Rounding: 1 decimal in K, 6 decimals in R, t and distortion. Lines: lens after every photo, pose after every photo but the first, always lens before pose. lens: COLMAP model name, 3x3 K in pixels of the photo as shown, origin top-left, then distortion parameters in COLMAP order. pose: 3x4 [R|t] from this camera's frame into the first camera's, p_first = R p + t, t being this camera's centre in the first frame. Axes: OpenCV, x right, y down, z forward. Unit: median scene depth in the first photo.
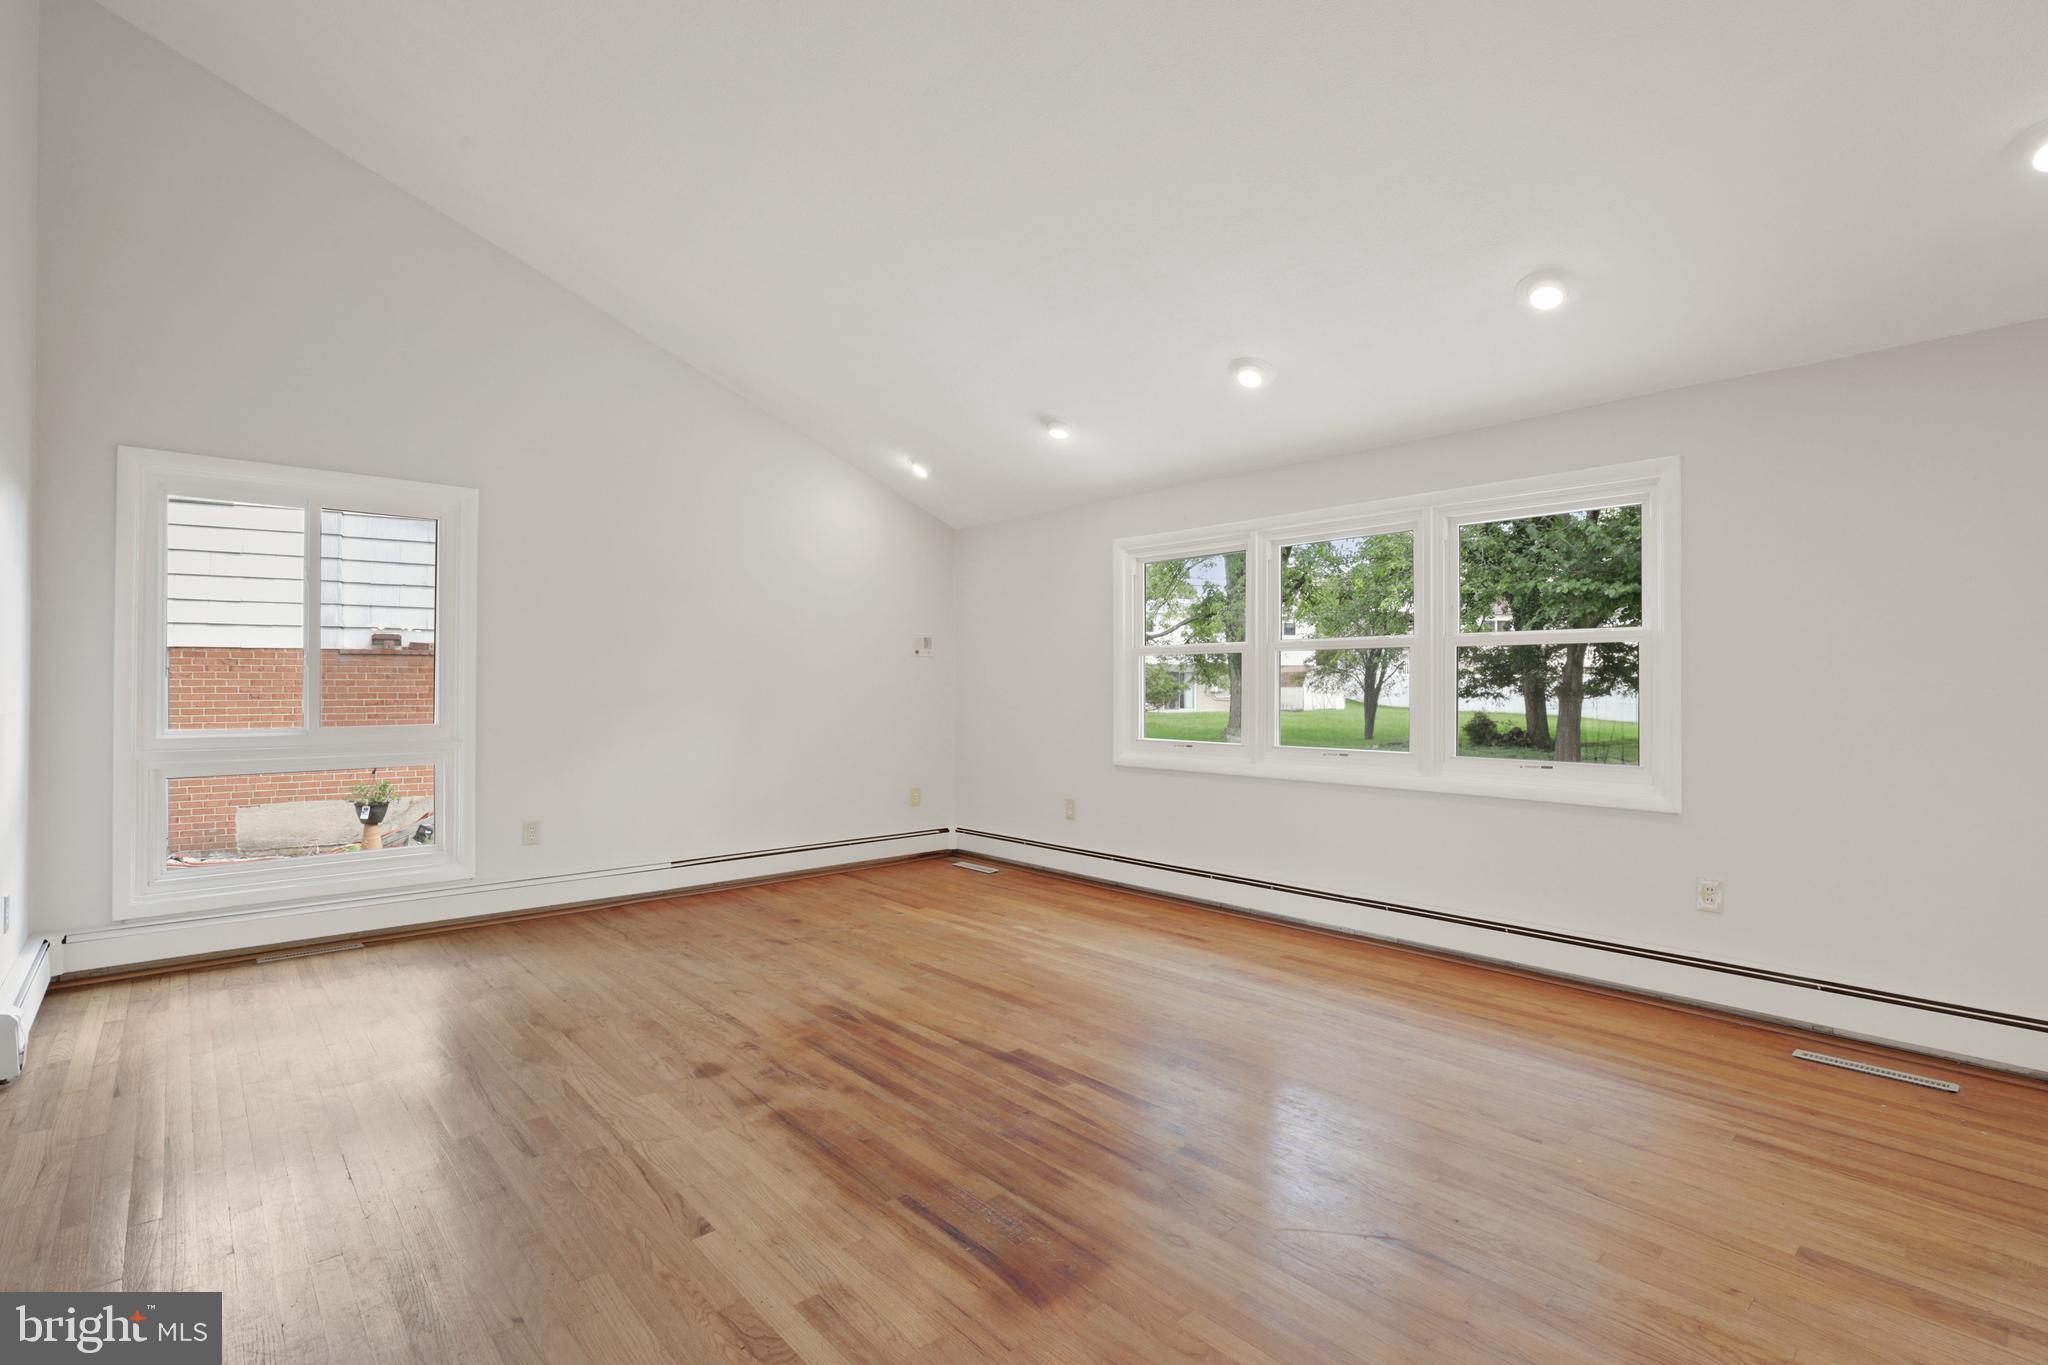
lens RADIAL K [[946.4, 0, 1023.5], [0, 946.4, 684.3], [0, 0, 1]] dist [-0.013722, 0.000675]
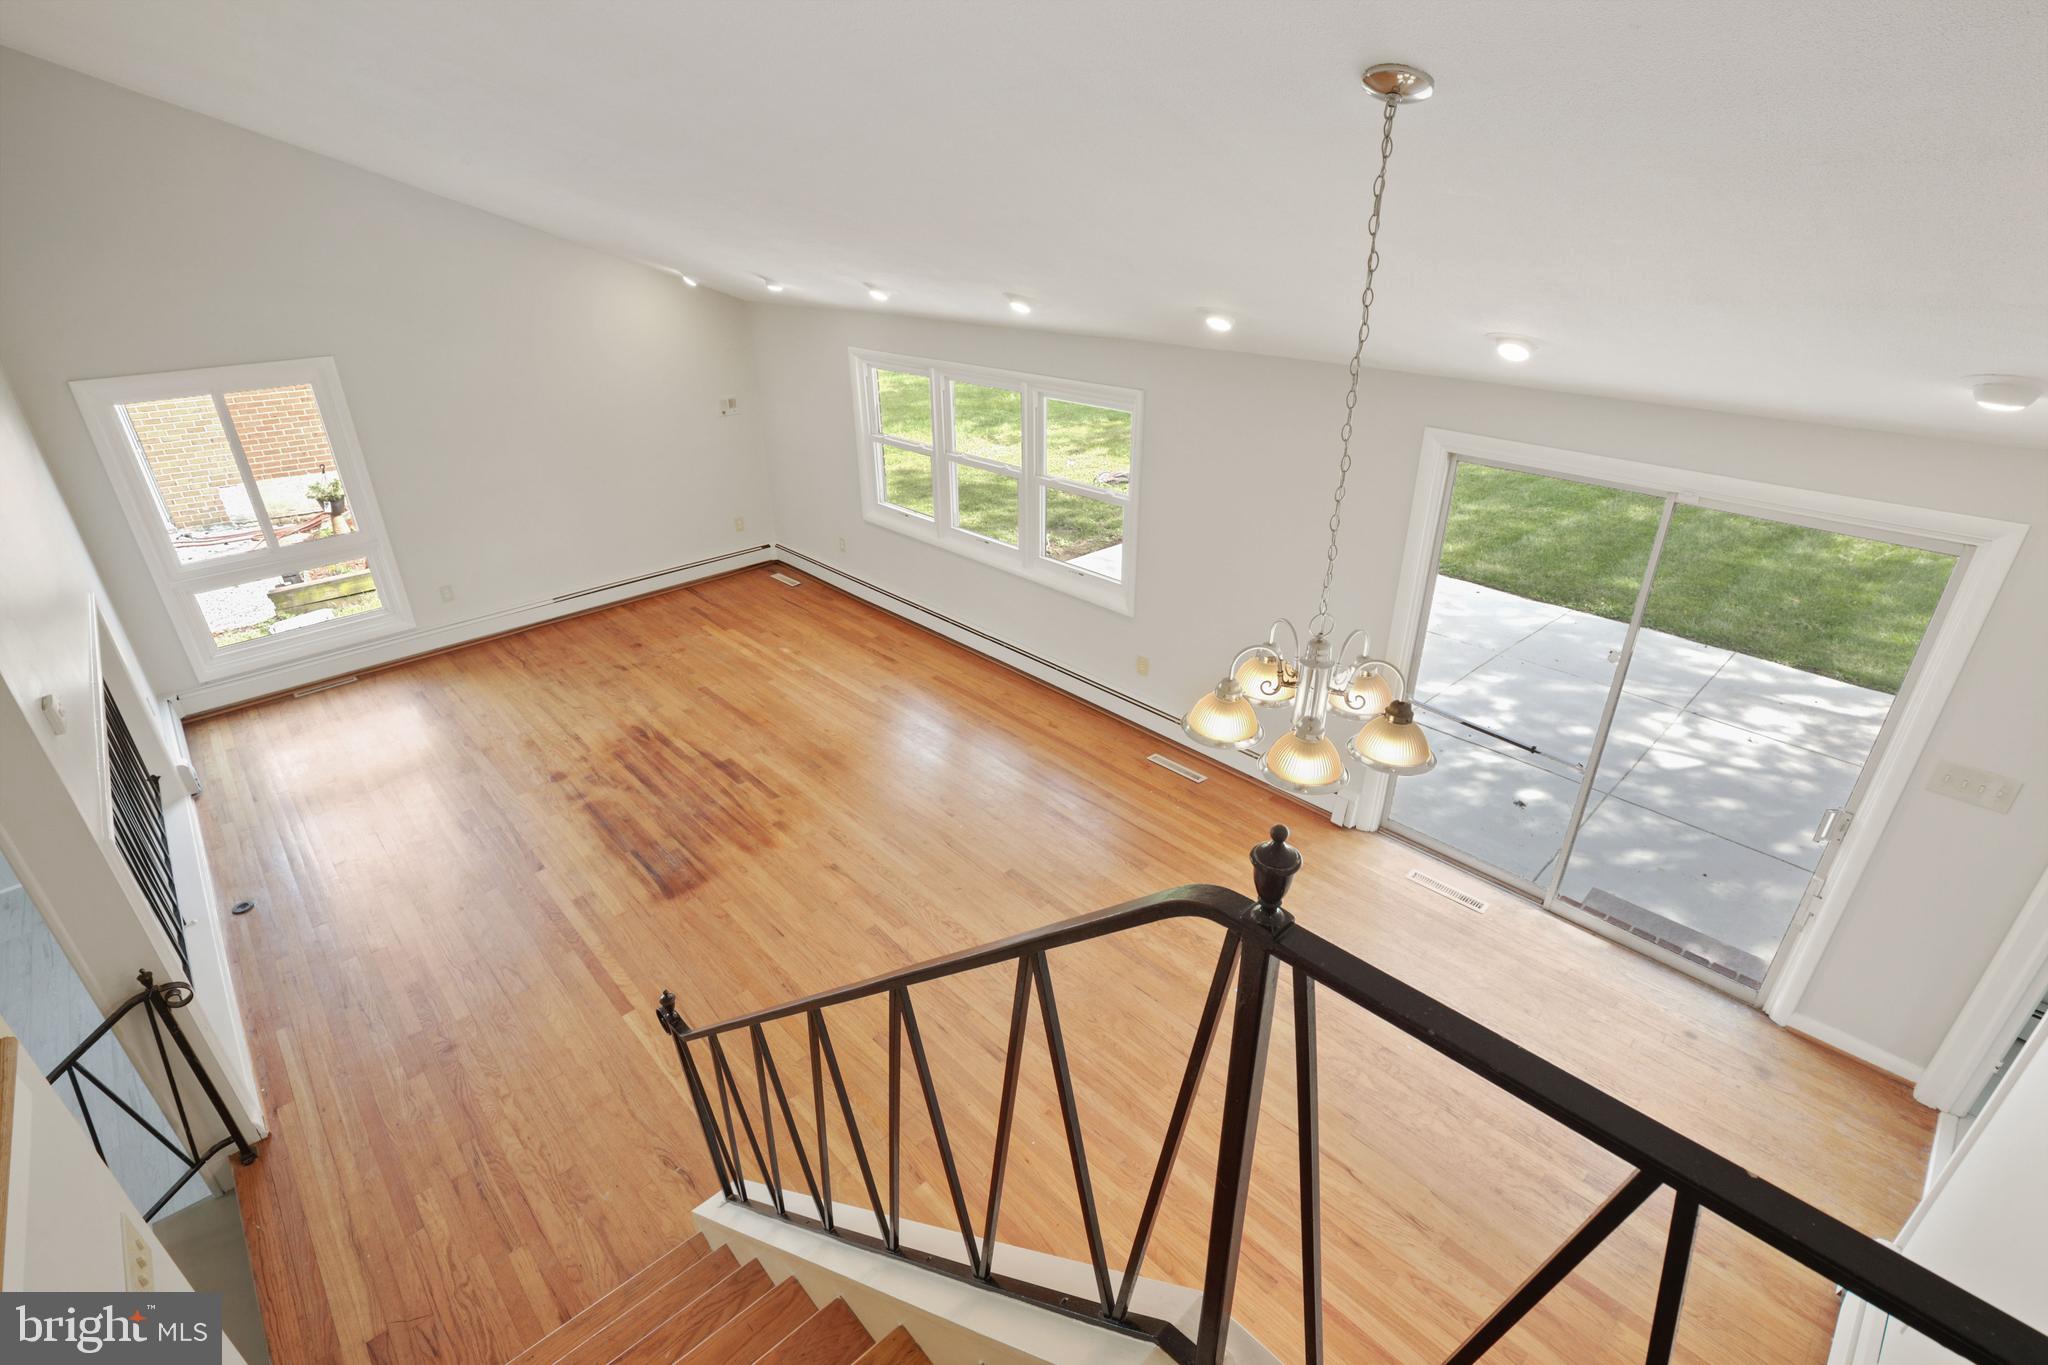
lens RADIAL K [[946.4, 0, 1021.9], [0, 946.4, 682.1], [0, 0, 1]] dist [-0.013722, 0.000675]
pose [[0.999903, -0.013806, 0.001664, 0.569055], [0.011521, 0.889471, 0.456847, -0.585830], [-0.007788, -0.456784, 0.889544, -0.578643]]
